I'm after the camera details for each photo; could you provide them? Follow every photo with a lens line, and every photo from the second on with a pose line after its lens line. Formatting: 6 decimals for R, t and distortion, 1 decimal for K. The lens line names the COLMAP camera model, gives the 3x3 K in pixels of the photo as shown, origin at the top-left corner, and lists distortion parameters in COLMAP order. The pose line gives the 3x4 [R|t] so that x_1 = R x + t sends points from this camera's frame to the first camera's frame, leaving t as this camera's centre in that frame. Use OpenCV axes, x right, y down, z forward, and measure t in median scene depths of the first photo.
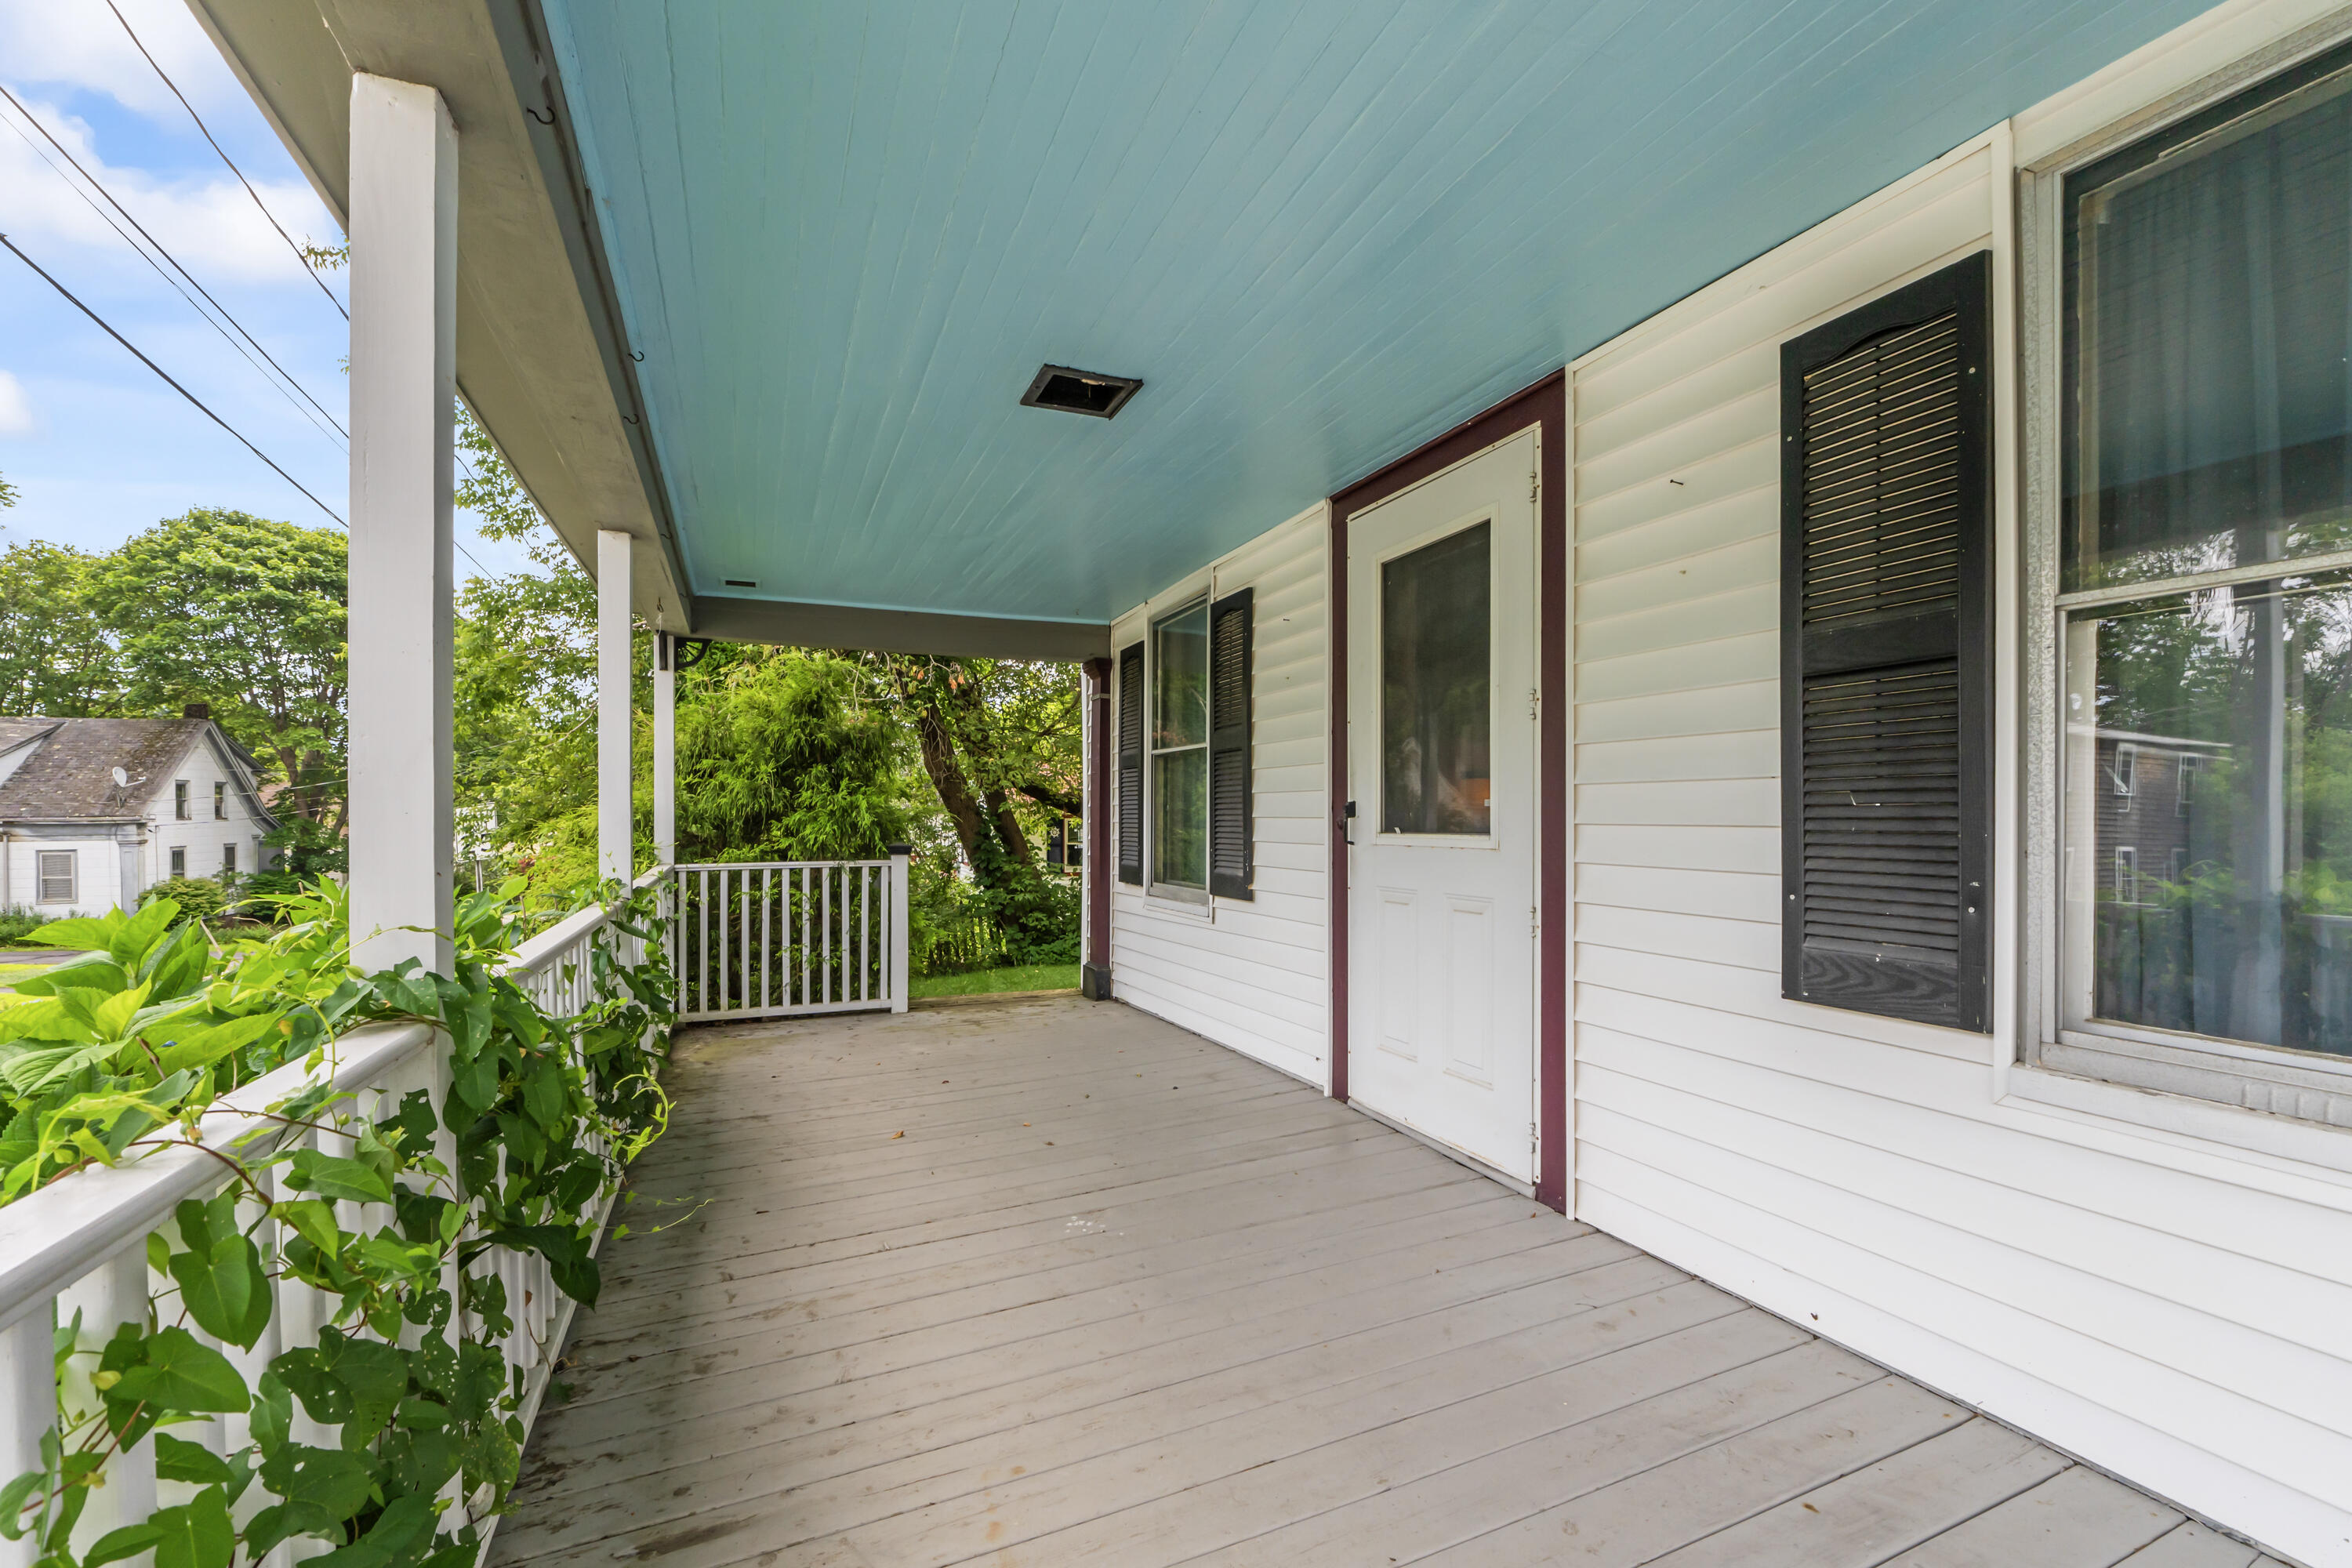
lens RADIAL K [[1001.9, 0, 1167.5], [0, 1001.9, 826.2], [0, 0, 1]] dist [0.000743, 0.000097]
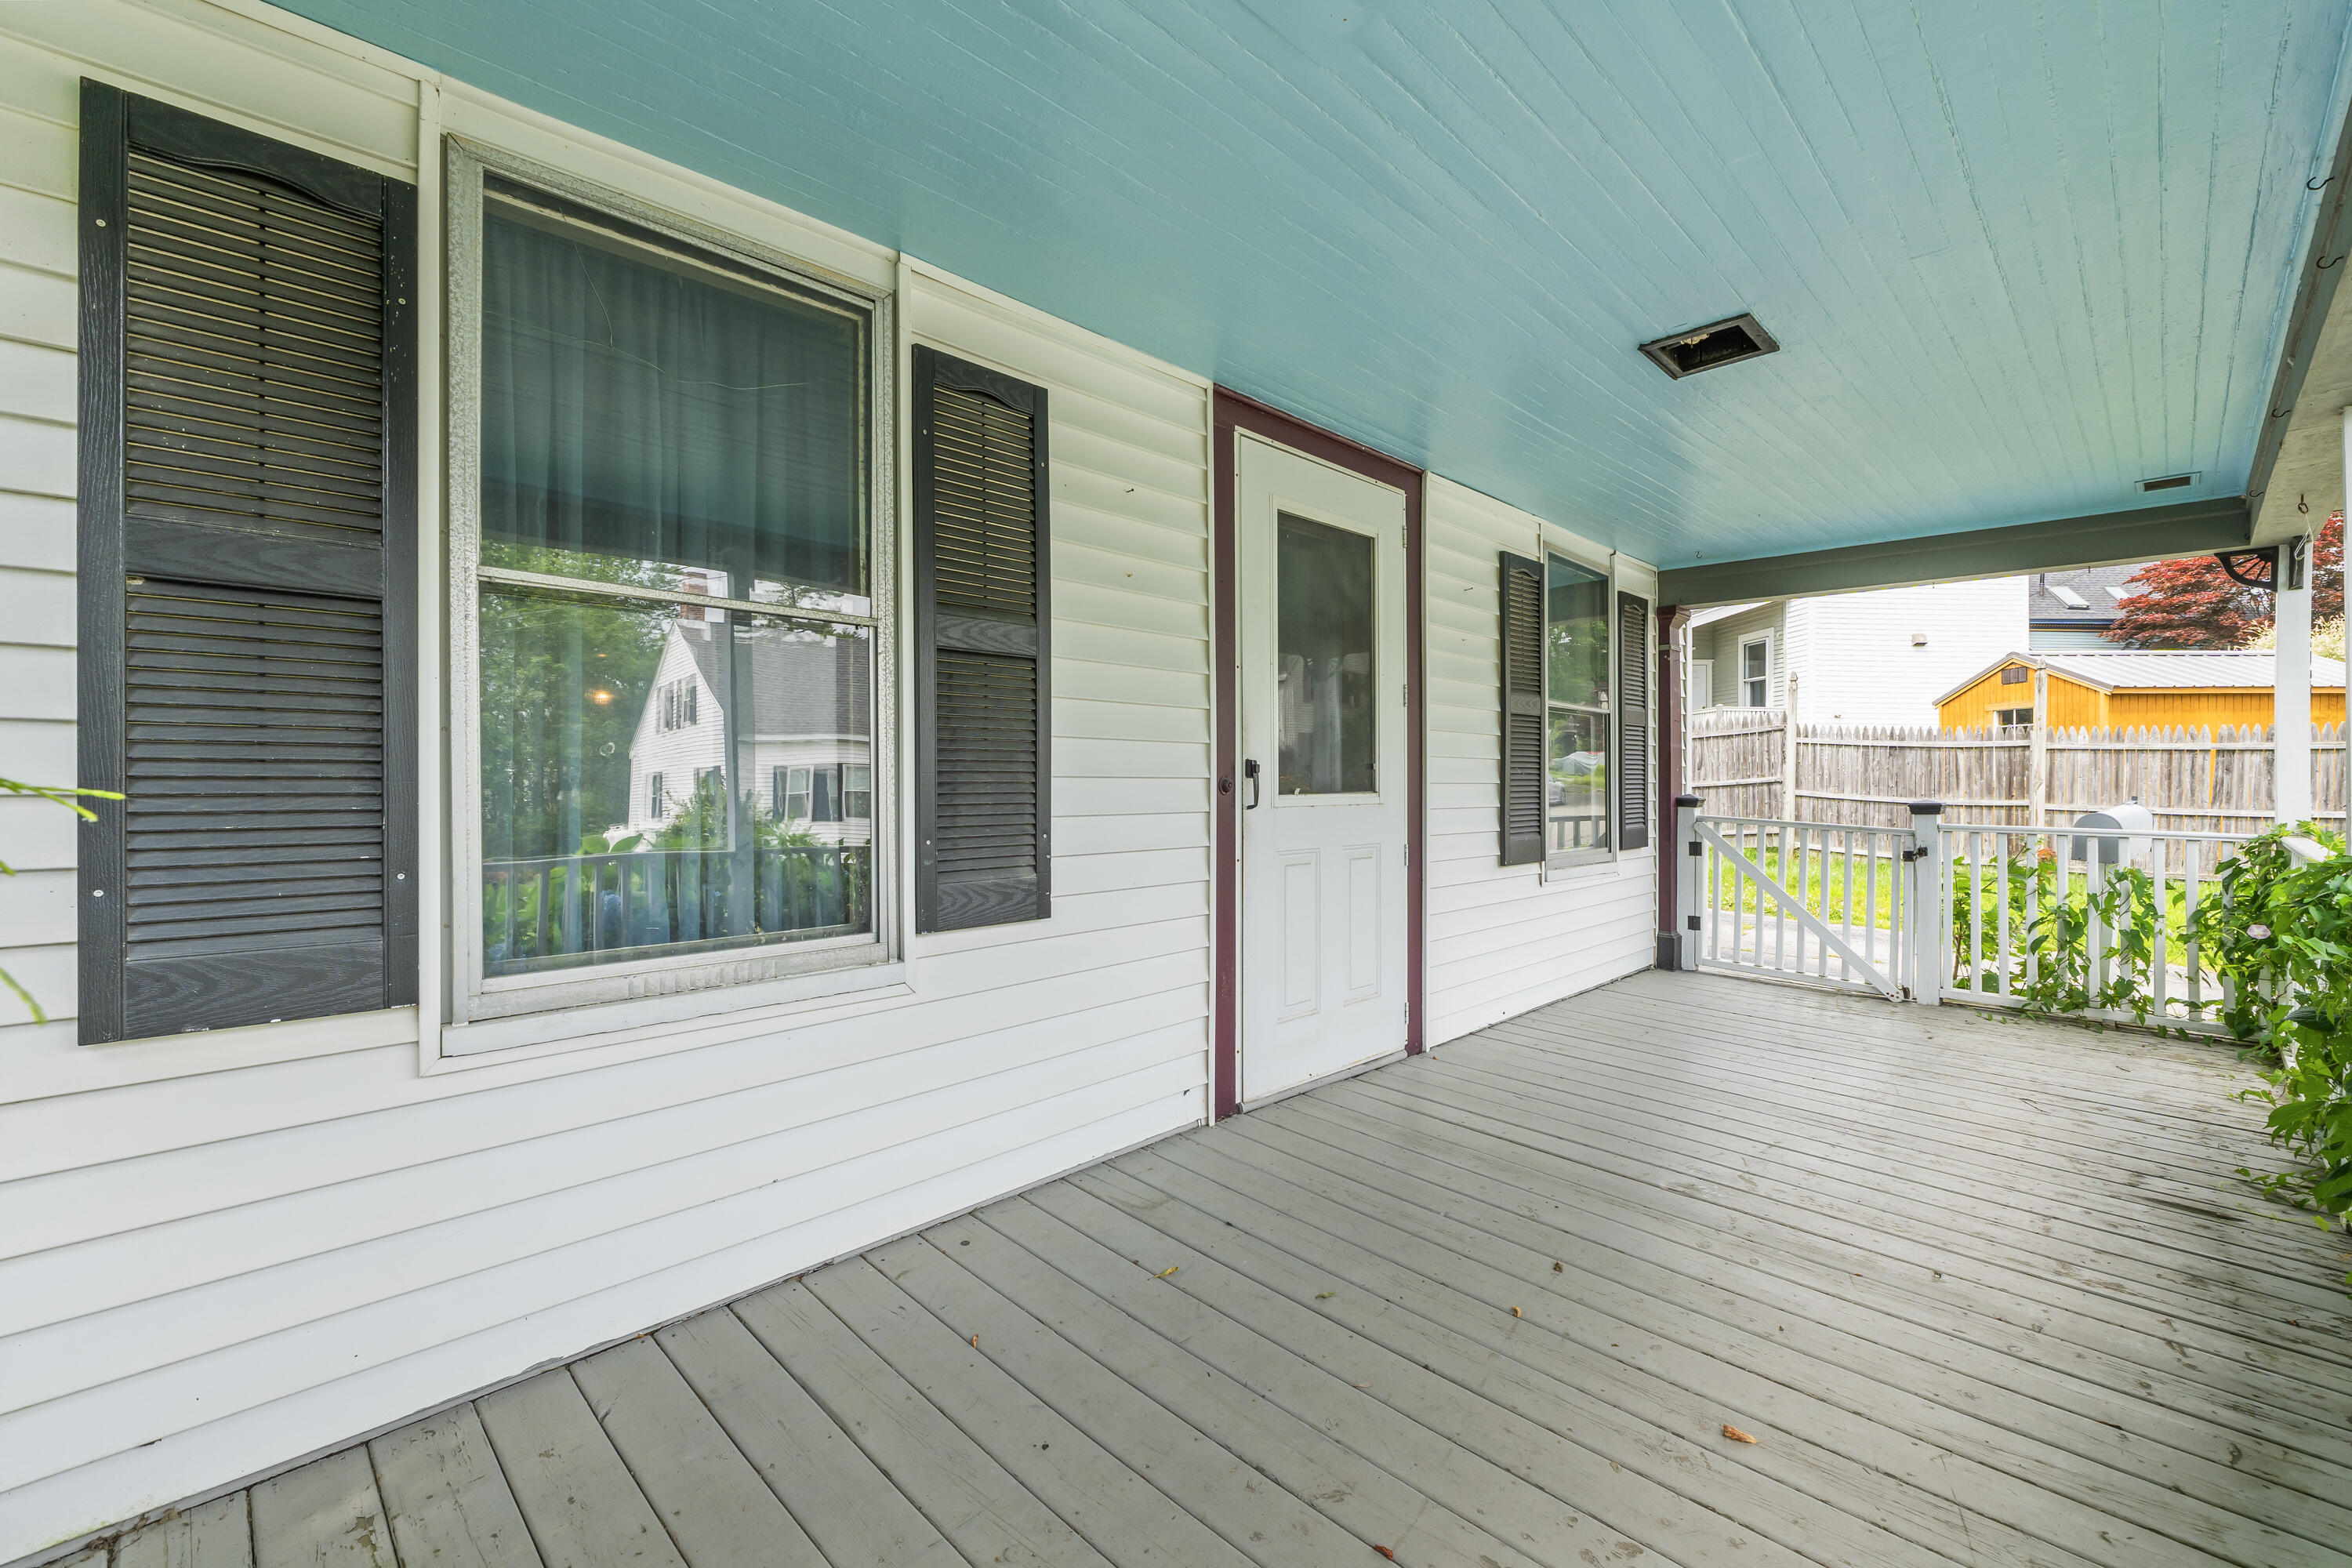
lens RADIAL K [[974.9, 0, 1176.0], [0, 974.9, 784.0], [0, 0, 1]] dist [-0.038272, 0.000283]
pose [[-0.364450, -0.003819, 0.931215, -0.551677], [0.006881, 0.999953, 0.006794, -0.009383], [-0.931197, 0.008883, -0.364407, 1.300207]]
